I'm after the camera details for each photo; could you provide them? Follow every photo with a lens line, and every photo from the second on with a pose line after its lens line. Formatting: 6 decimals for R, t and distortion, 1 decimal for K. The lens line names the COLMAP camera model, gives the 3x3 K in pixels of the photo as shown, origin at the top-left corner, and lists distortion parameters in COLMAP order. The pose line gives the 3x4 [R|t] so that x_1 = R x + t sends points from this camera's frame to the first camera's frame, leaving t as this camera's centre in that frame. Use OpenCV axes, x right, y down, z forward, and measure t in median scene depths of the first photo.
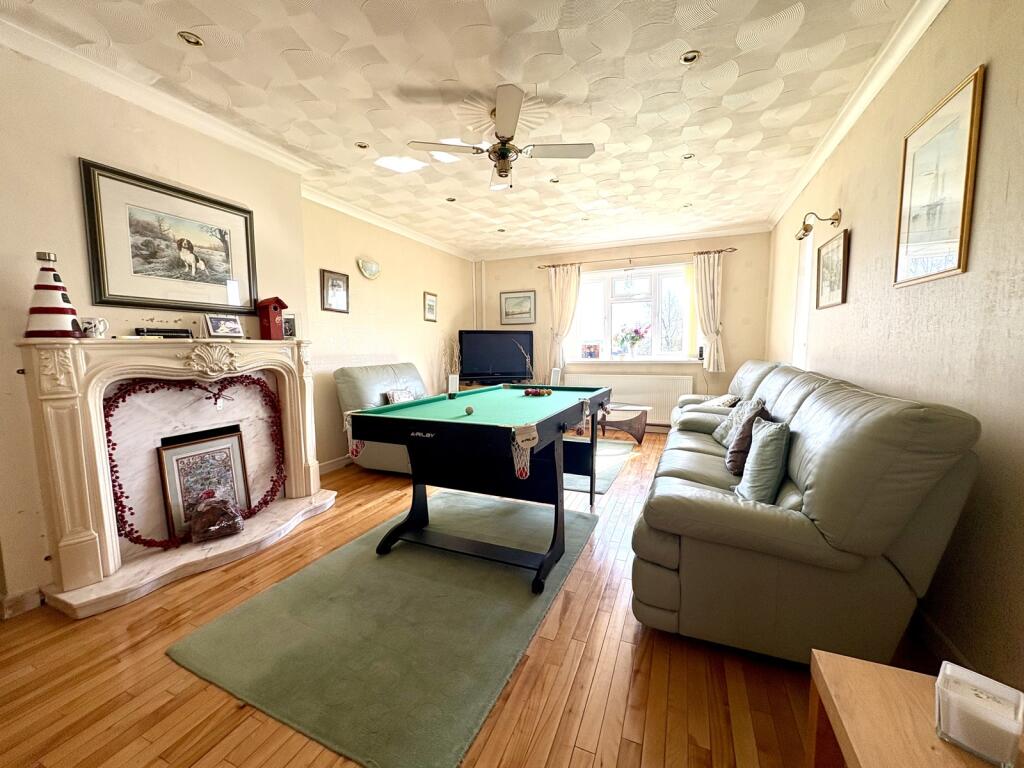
lens RADIAL K [[406.5, 0, 512.0], [0, 406.5, 384.0], [0, 0, 1]] dist [-0.000978, -0.000080]
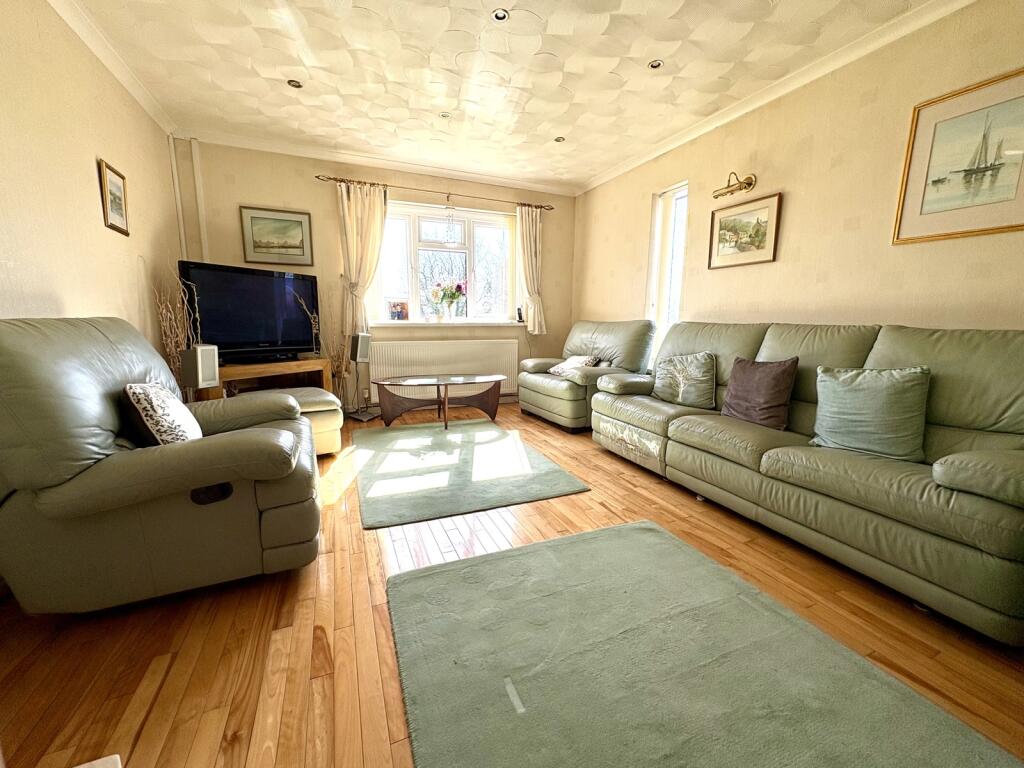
lens RADIAL K [[406.5, 0, 512.0], [0, 406.5, 384.0], [0, 0, 1]] dist [-0.000978, -0.000080]
pose [[0.684705, -0.099309, 0.722022, -0.635189], [0.052071, 0.994807, 0.087449, 0.000981], [-0.726957, -0.022281, 0.686321, 0.927652]]
